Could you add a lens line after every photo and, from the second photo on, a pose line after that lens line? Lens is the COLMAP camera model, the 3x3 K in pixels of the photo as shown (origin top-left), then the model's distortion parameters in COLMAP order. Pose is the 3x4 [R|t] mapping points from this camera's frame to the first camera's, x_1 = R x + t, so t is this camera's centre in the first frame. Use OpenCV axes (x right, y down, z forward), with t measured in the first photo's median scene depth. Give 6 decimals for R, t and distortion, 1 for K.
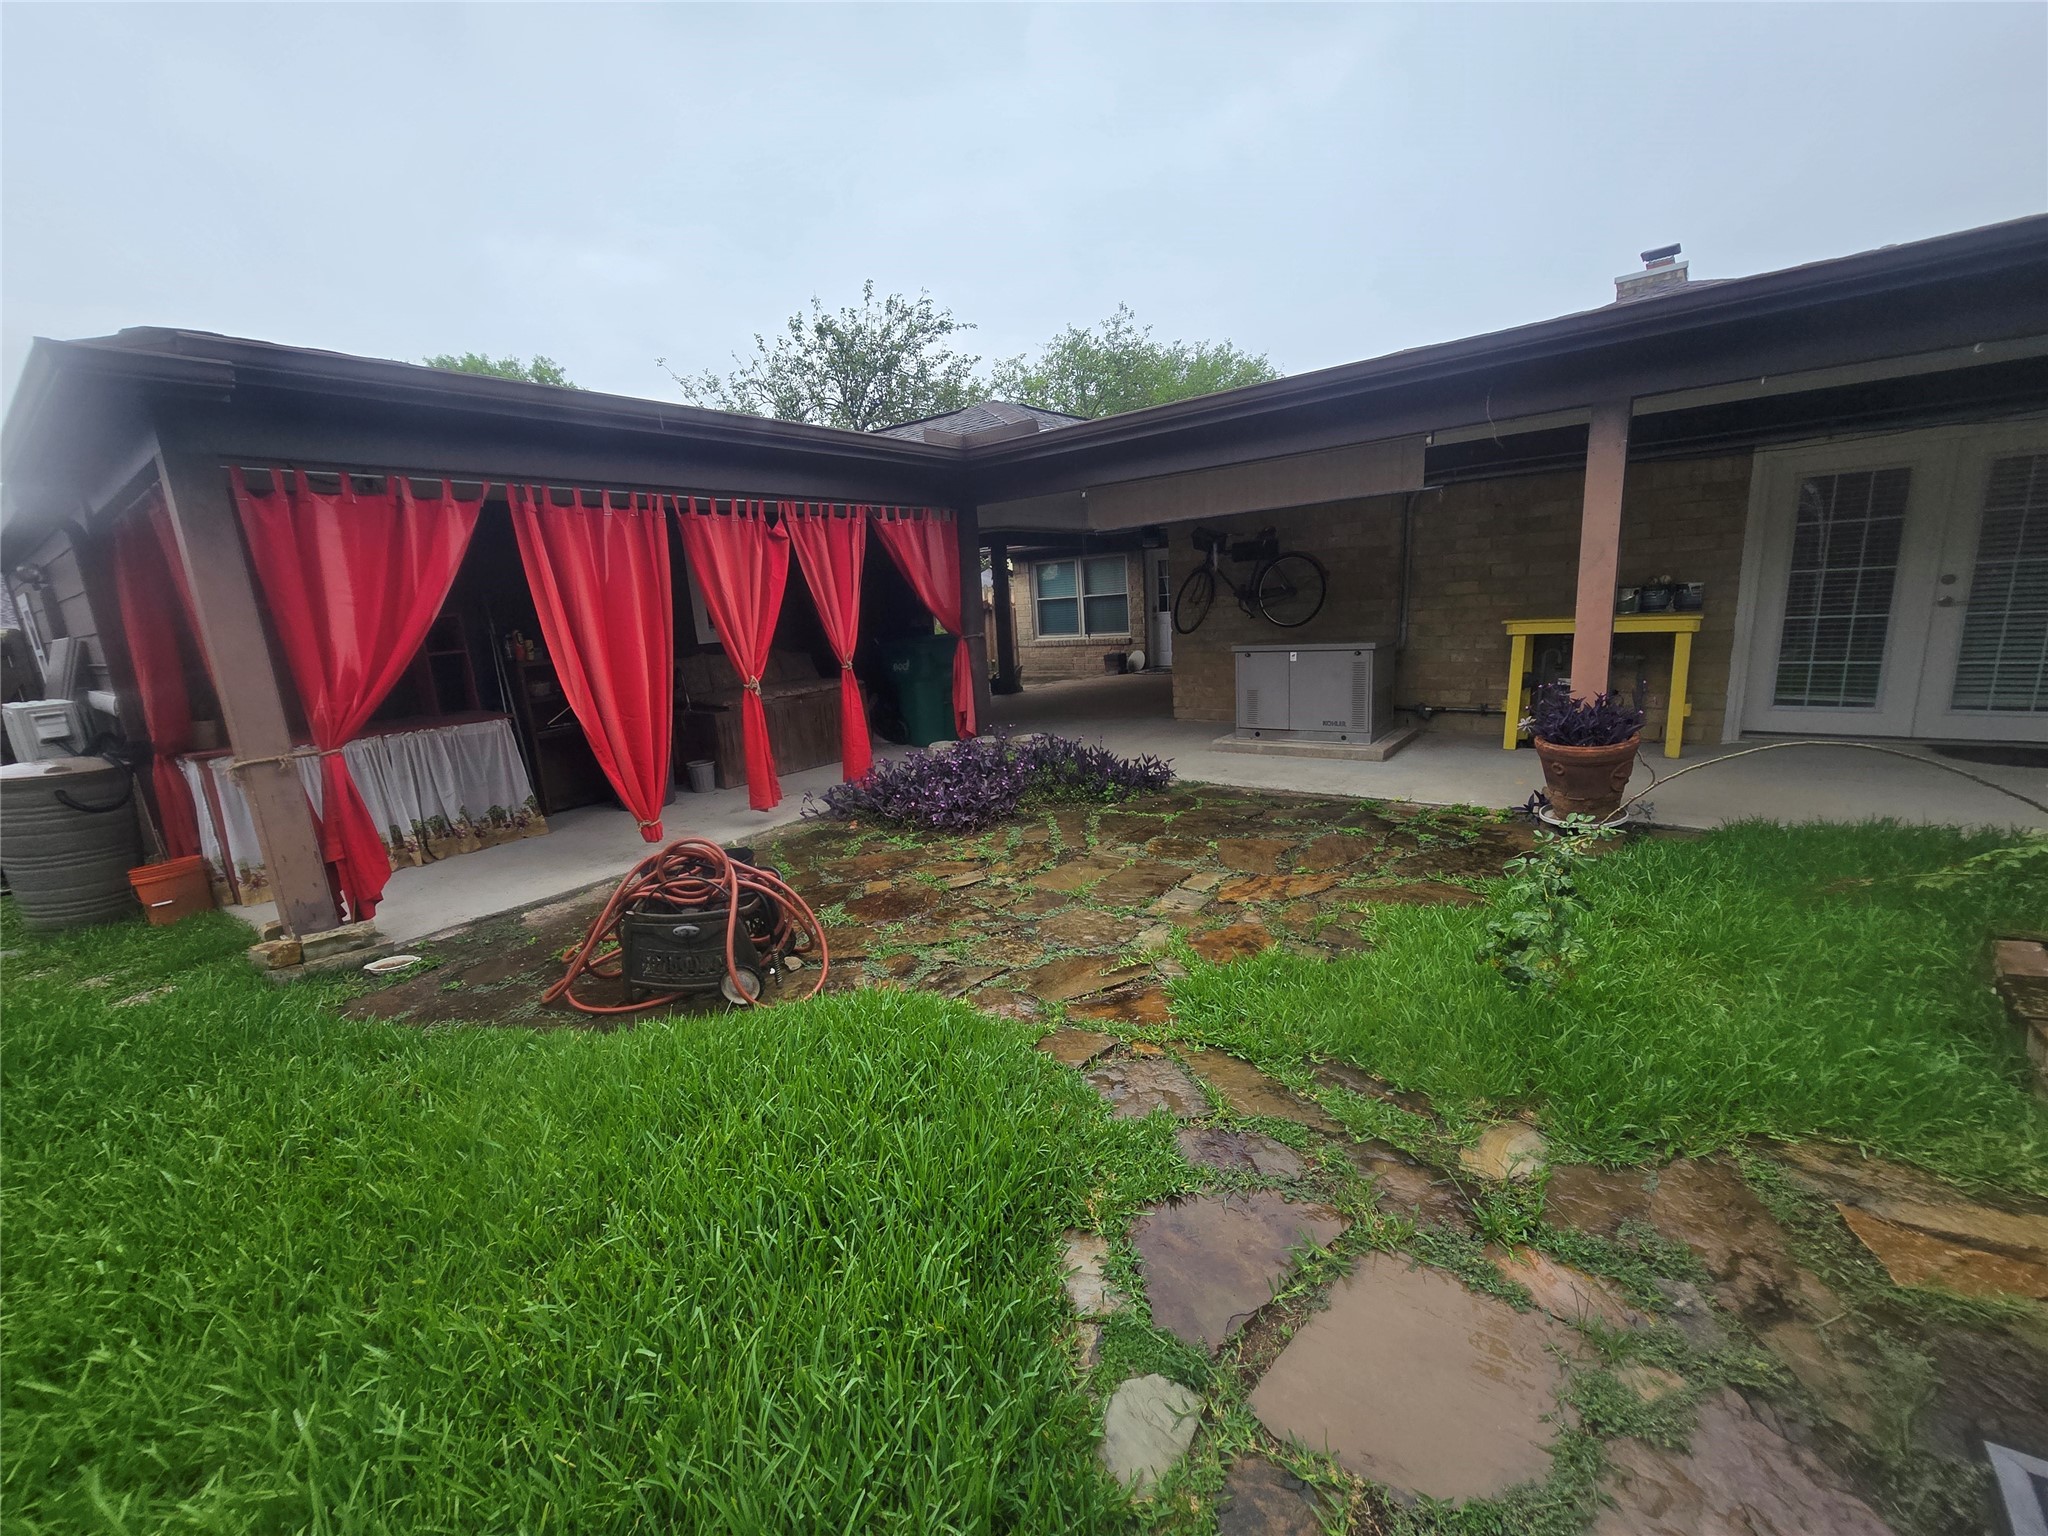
lens RADIAL K [[842.3, 0, 1013.8], [0, 842.3, 774.0], [0, 0, 1]] dist [-0.007239, 0.002836]
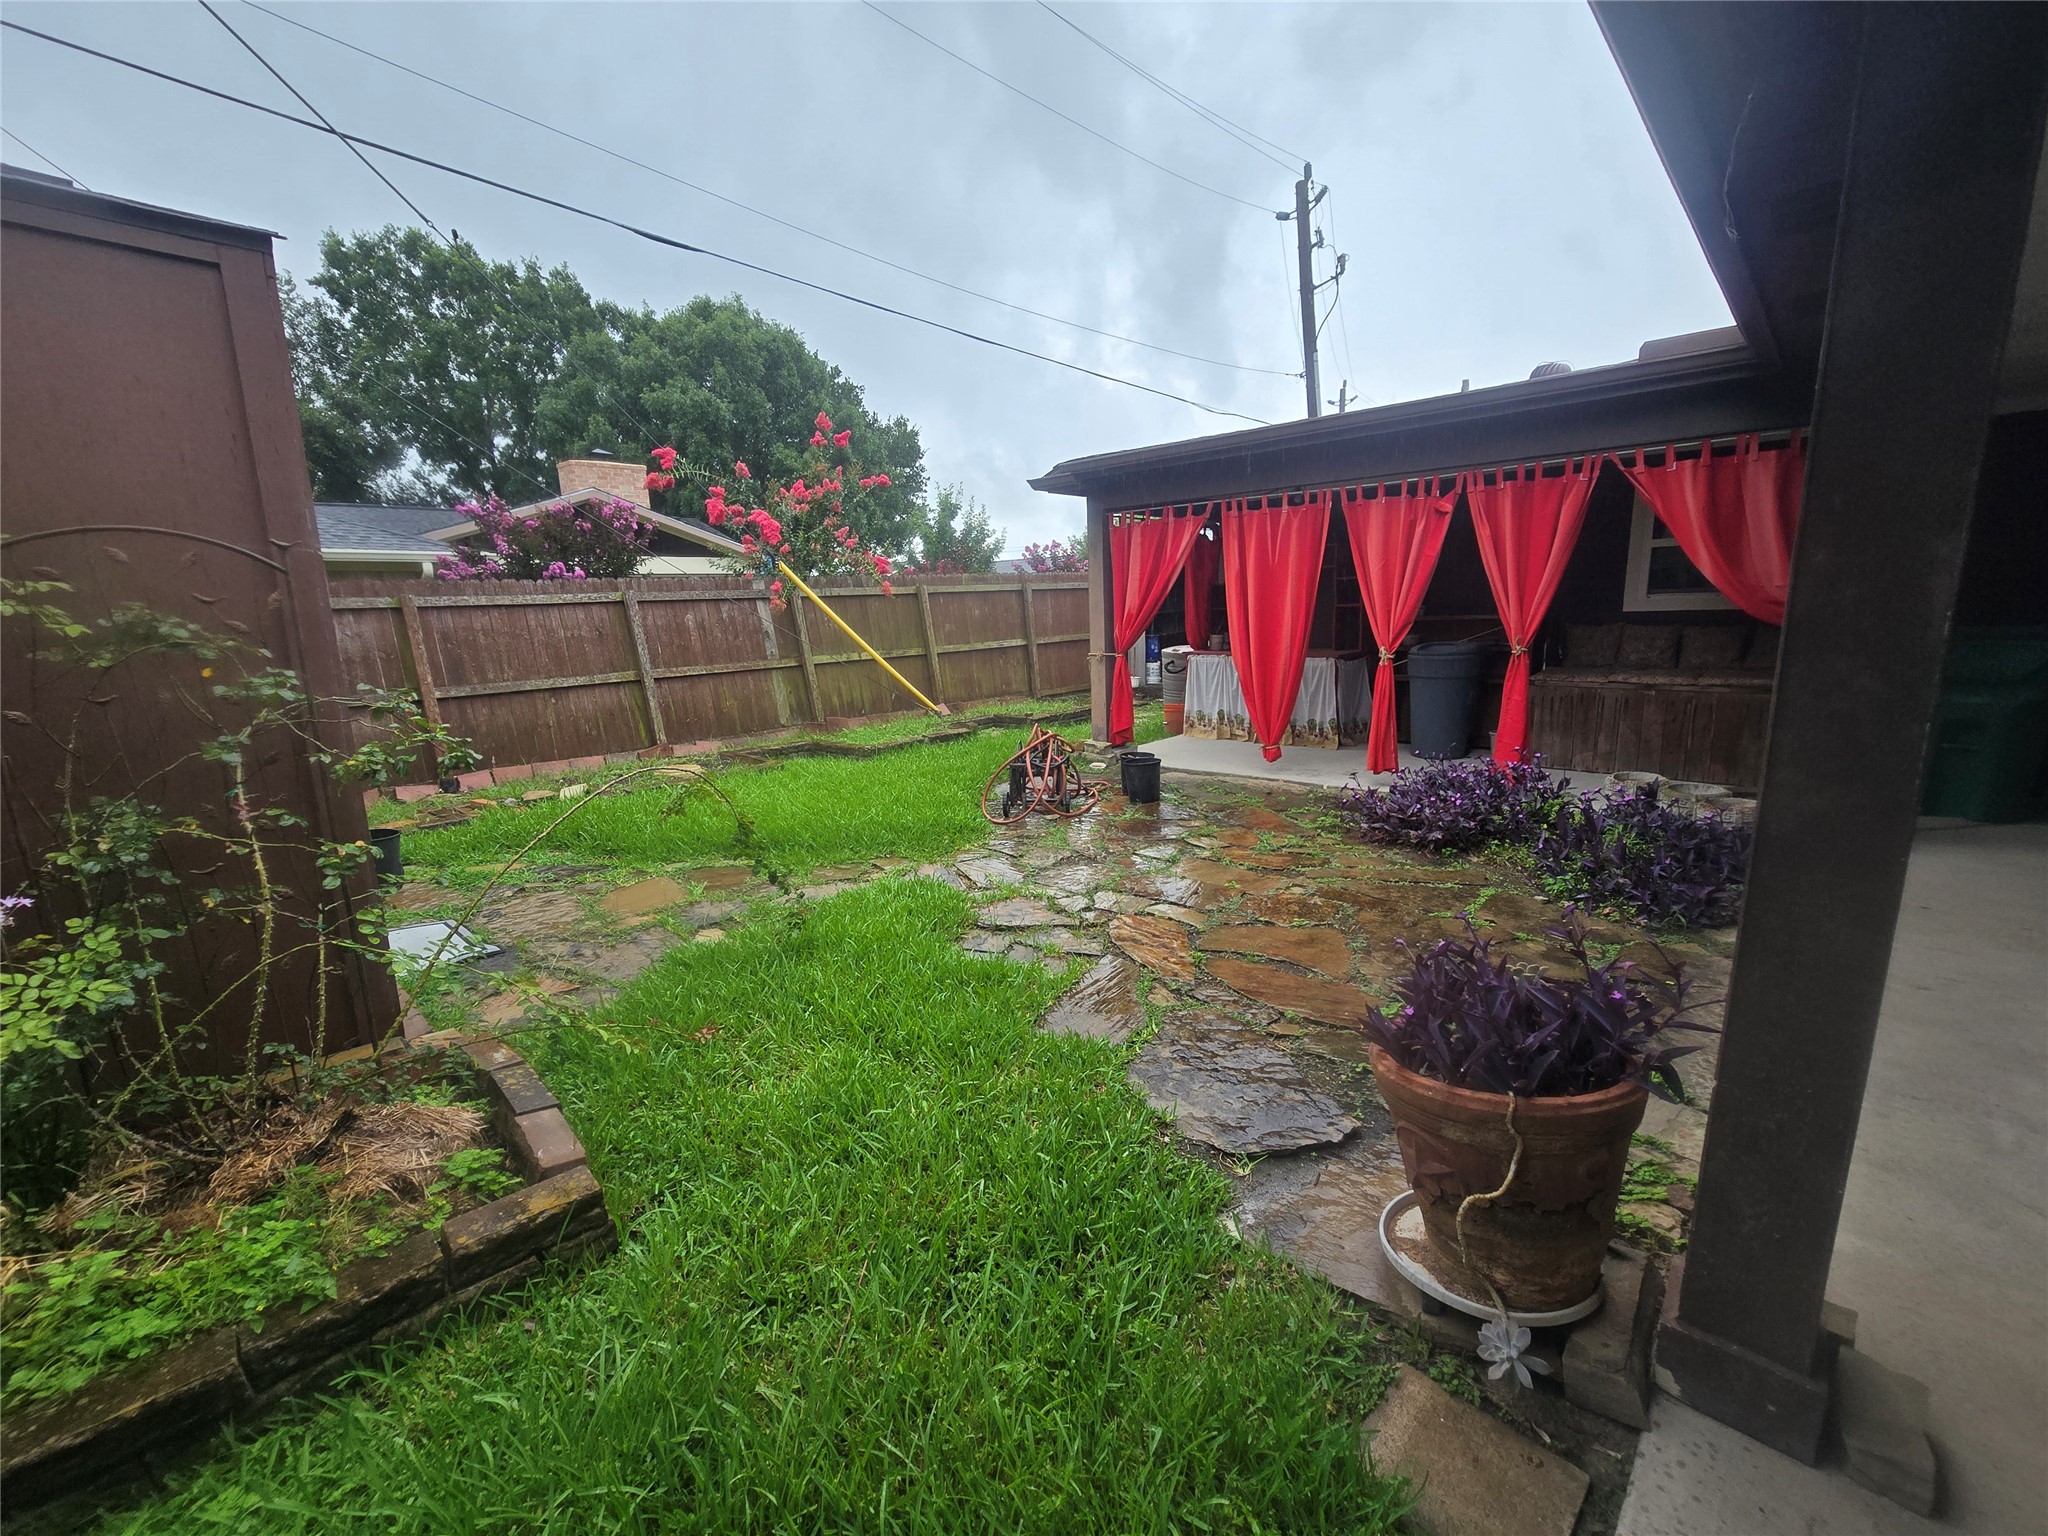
lens RADIAL K [[842.3, 0, 1015.0], [0, 842.3, 775.0], [0, 0, 1]] dist [-0.007239, 0.002836]
pose [[-0.094384, 0.263228, -0.960105, 0.934327], [-0.166193, 0.946711, 0.275894, -0.208555], [0.981566, 0.185602, -0.045608, 0.717039]]
